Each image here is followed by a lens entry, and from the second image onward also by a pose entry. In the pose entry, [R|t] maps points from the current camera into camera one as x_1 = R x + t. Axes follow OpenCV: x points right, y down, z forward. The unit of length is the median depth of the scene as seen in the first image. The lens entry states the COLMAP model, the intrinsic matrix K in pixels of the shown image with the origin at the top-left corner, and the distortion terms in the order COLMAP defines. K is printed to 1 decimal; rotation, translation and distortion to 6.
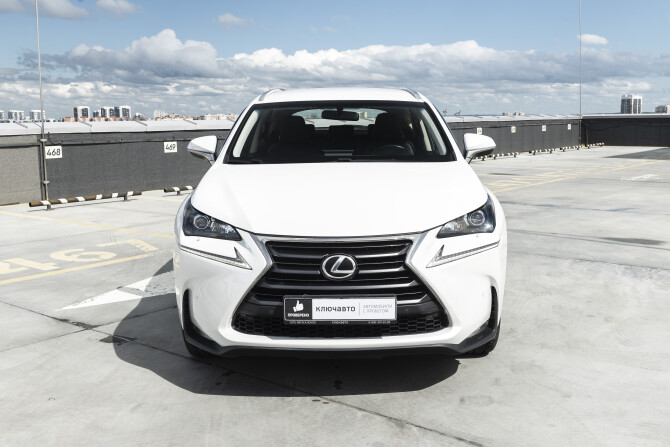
lens RADIAL K [[754.0, 0, 331.4], [0, 754.0, 217.4], [0, 0, 1]] dist [0.000307, 0.000000]
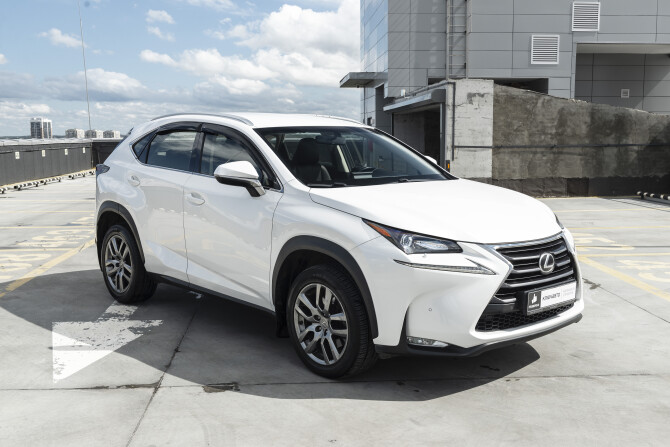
lens RADIAL K [[754.0, 0, 346.7], [0, 754.0, 239.2], [0, 0, 1]] dist [0.000307, 0.000000]
pose [[0.727335, -0.086636, 0.680792, -0.514882], [0.088044, 0.995582, 0.032632, -0.020279], [-0.680611, 0.036205, 0.731750, 0.153731]]
